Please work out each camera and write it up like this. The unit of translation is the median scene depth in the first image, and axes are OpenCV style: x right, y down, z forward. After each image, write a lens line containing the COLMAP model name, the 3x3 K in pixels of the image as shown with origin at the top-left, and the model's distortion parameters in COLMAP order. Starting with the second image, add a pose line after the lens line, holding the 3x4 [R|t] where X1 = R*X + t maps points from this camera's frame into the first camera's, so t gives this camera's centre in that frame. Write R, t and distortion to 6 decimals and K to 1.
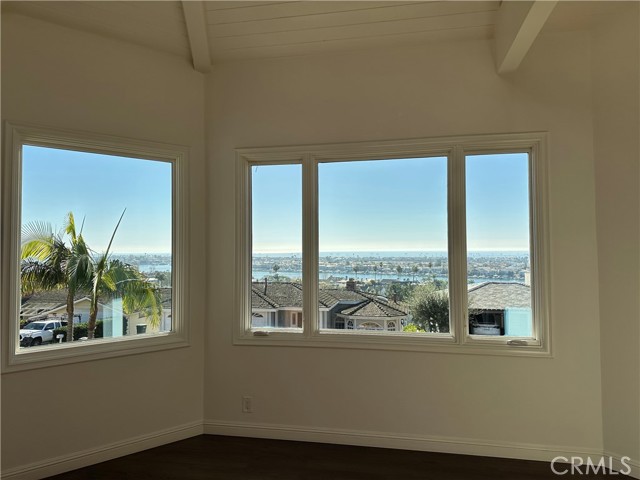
lens RADIAL K [[455.1, 0, 316.5], [0, 455.1, 236.9], [0, 0, 1]] dist [0.060920, -0.076759]
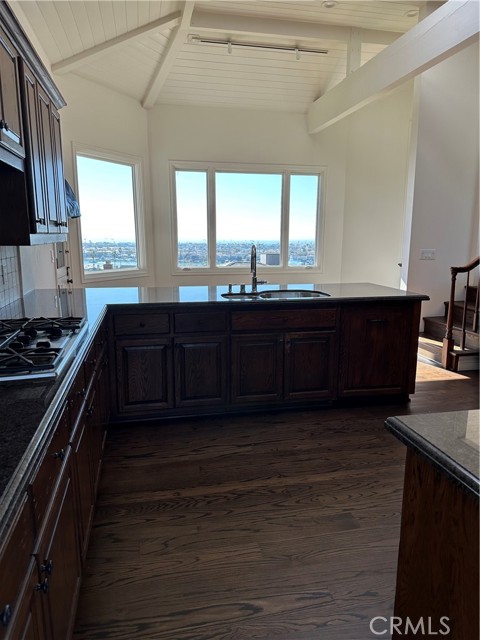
lens RADIAL K [[455.1, 0, 235.7], [0, 455.1, 319.3], [0, 0, 1]] dist [0.060920, -0.076759]
pose [[0.920589, -0.059796, 0.385927, -0.649447], [-0.021277, 0.979061, 0.202451, 0.035229], [-0.389952, -0.194586, 0.900041, -0.758719]]
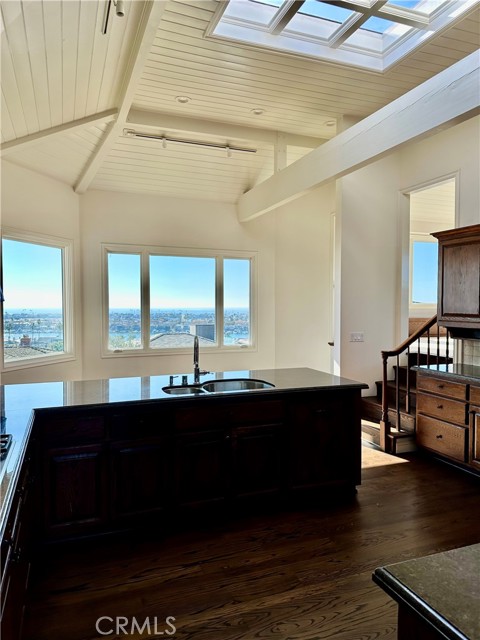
lens RADIAL K [[455.1, 0, 238.9], [0, 455.1, 317.2], [0, 0, 1]] dist [0.060920, -0.076759]
pose [[0.843819, -0.005304, 0.536601, -0.661642], [-0.022495, 0.998723, 0.045246, -0.010029], [-0.536156, -0.050250, 0.842622, -0.709854]]
